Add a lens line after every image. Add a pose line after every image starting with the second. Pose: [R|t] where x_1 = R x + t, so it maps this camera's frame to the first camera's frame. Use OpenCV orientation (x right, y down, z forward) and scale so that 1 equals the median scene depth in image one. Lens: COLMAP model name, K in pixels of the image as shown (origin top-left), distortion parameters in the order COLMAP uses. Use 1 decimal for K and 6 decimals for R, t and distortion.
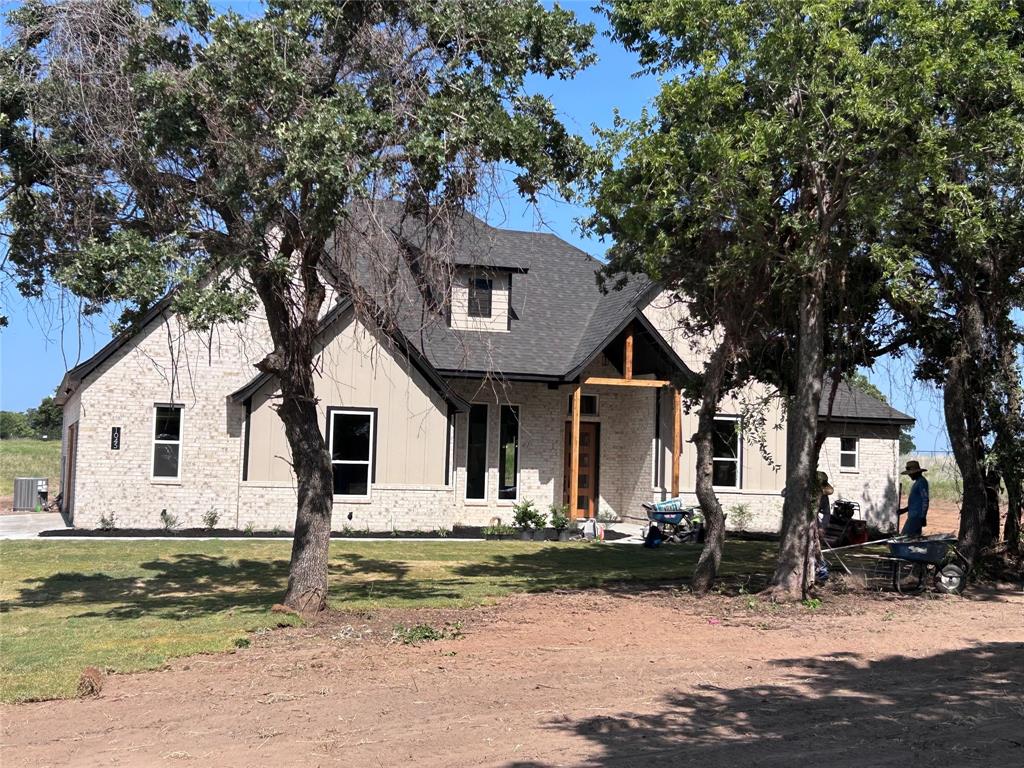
lens RADIAL K [[1347.9, 0, 512.0], [0, 1347.9, 384.0], [0, 0, 1]] dist [0.154841, -0.032871]
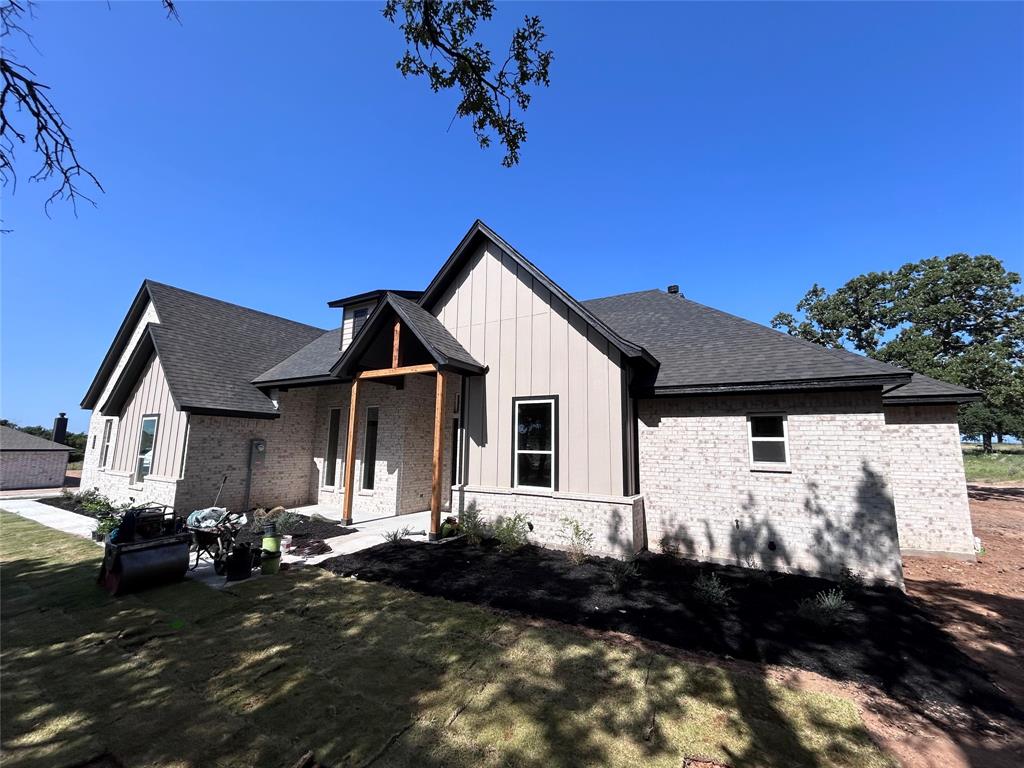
lens RADIAL K [[414.3, 0, 512.0], [0, 414.3, 384.0], [0, 0, 1]] dist [-0.002016, 0.000162]
pose [[0.642105, -0.130810, -0.755374, 0.402375], [0.046037, 0.990136, -0.132332, 0.056231], [0.765233, 0.050196, 0.641793, 0.983250]]
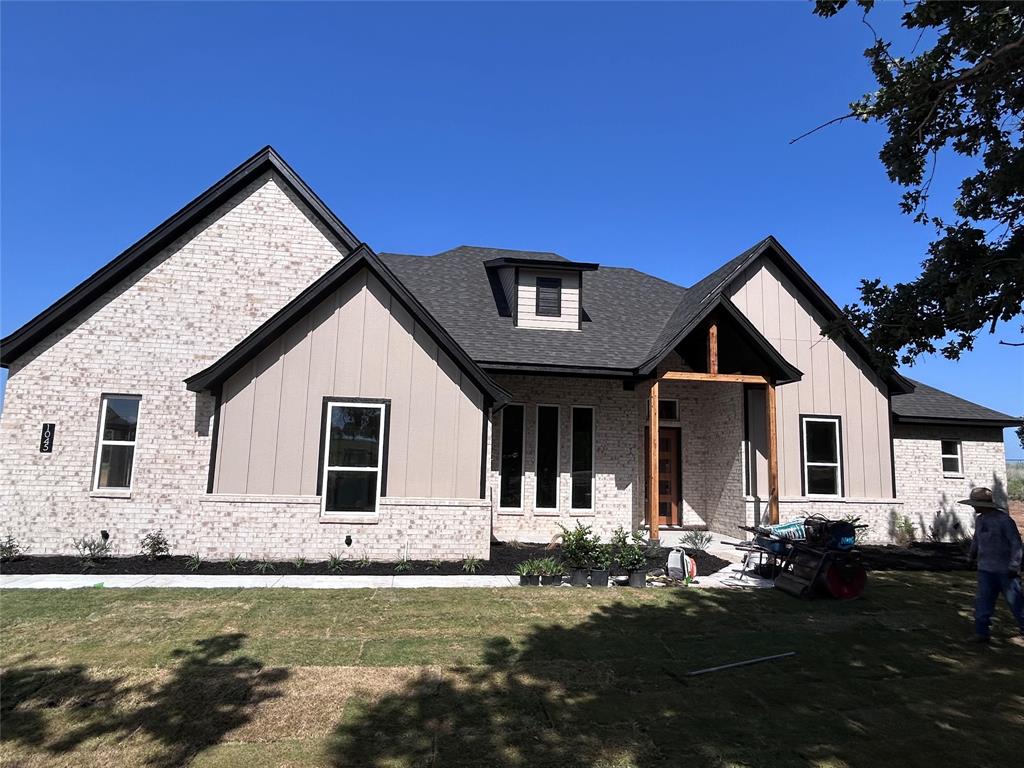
lens RADIAL K [[597.4, 0, 512.0], [0, 597.4, 384.0], [0, 0, 1]] dist [0.000107, 0.001669]
pose [[0.980542, -0.028483, -0.194234, 0.036418], [0.012847, 0.996608, -0.081289, 0.037329], [0.195891, 0.077212, 0.977581, 0.662419]]
